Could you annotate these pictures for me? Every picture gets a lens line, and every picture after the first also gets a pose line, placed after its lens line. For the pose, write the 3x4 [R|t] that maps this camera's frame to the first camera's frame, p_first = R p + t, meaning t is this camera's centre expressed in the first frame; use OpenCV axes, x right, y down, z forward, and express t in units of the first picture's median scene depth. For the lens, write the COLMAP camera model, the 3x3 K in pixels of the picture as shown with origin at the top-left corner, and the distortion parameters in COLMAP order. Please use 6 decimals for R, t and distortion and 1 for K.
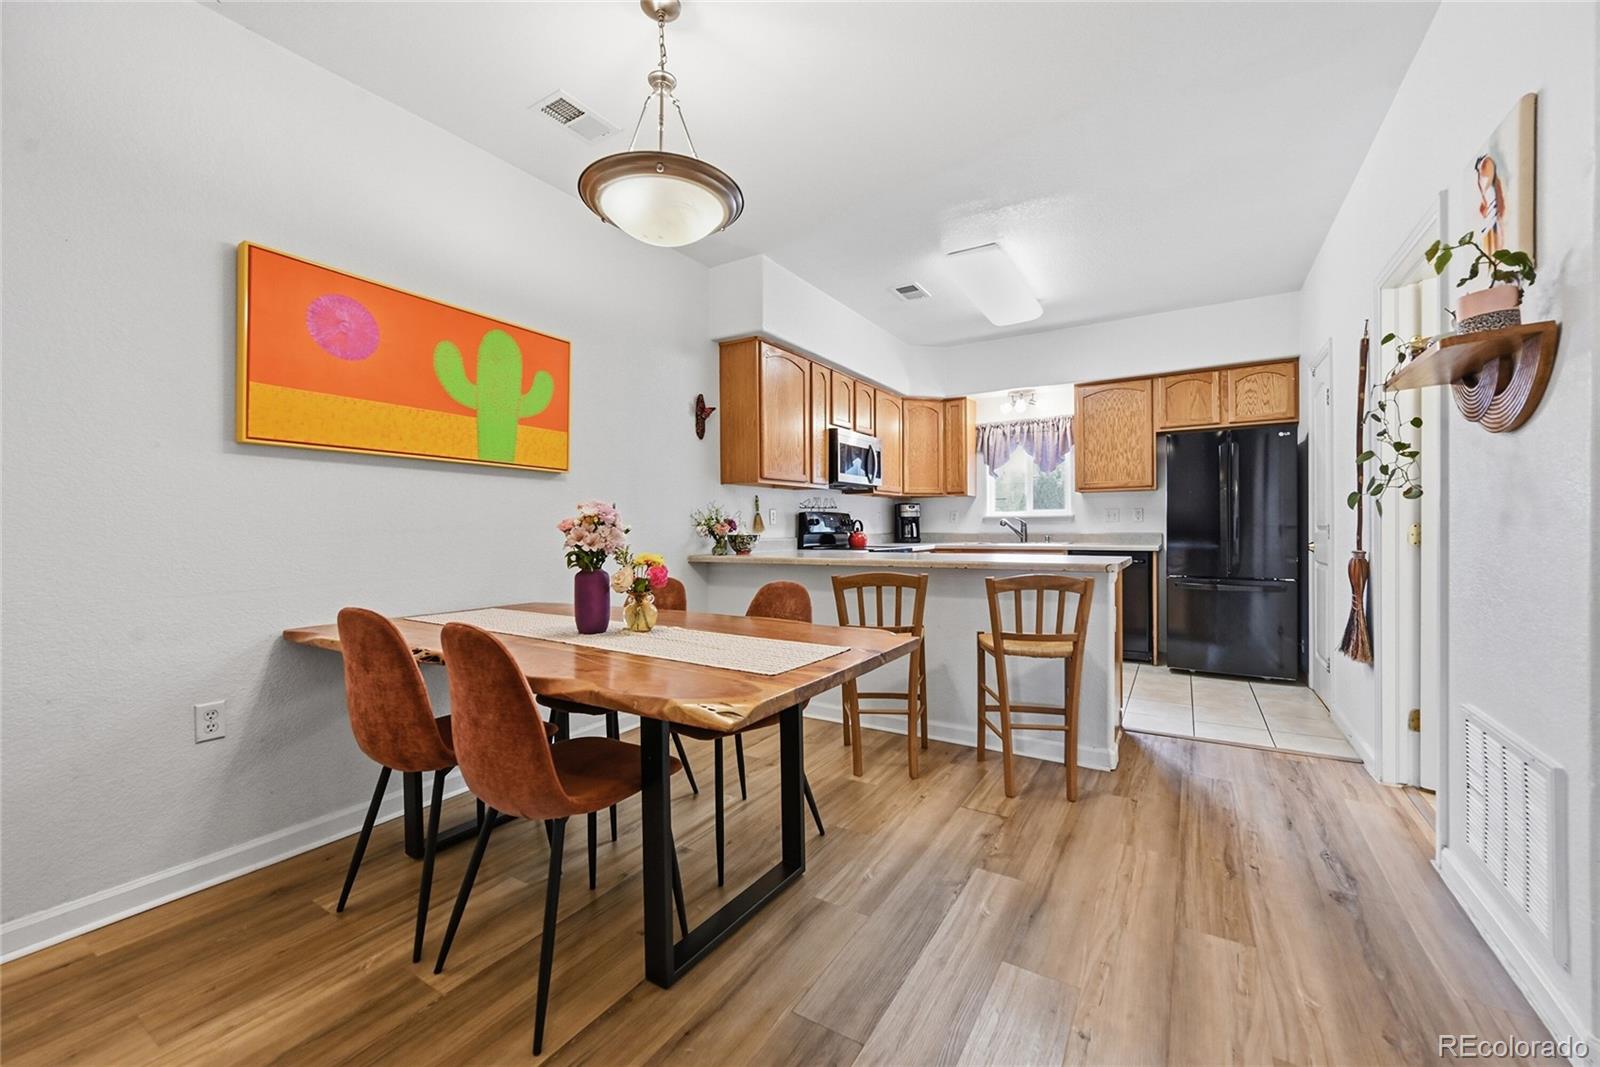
lens RADIAL K [[641.0, 0, 789.0], [0, 641.0, 525.6], [0, 0, 1]] dist [-0.001718, 0.000060]
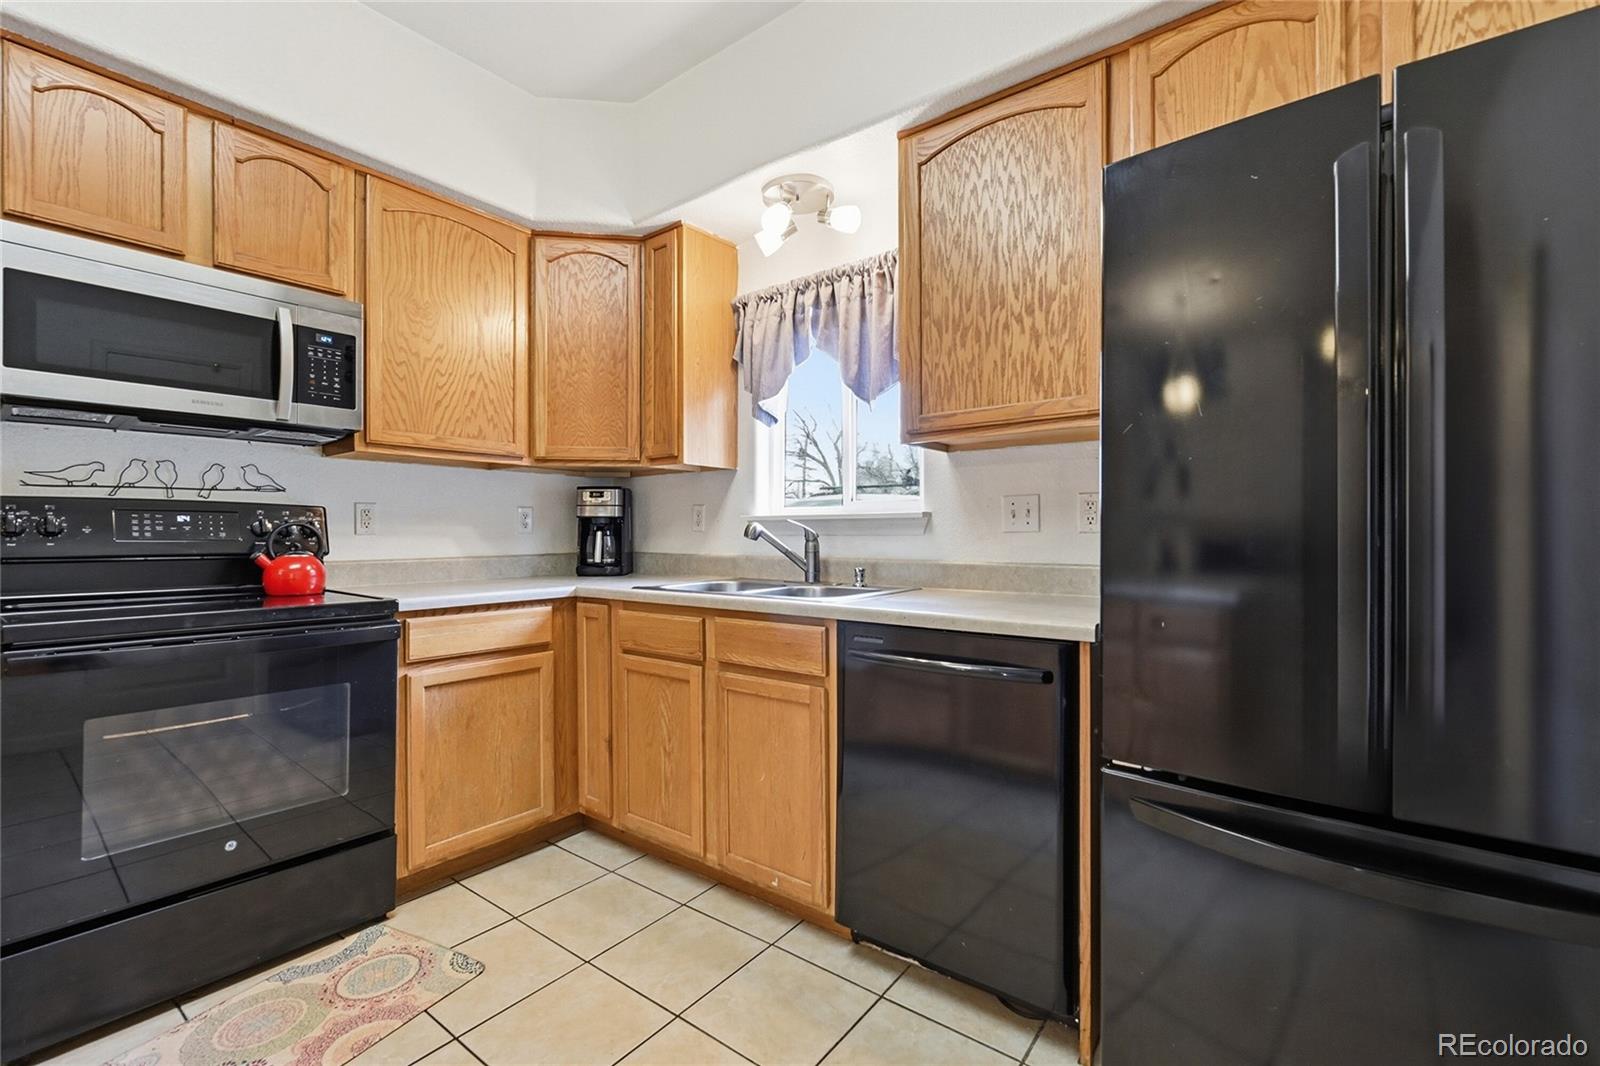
lens RADIAL K [[676.3, 0, 798.1], [0, 676.3, 534.0], [0, 0, 1]] dist [-0.007518, -0.000012]
pose [[0.995013, 0.006256, -0.099551, 0.508762], [-0.006045, 0.999979, 0.002421, -0.005776], [0.099564, -0.001807, 0.995030, 0.749897]]
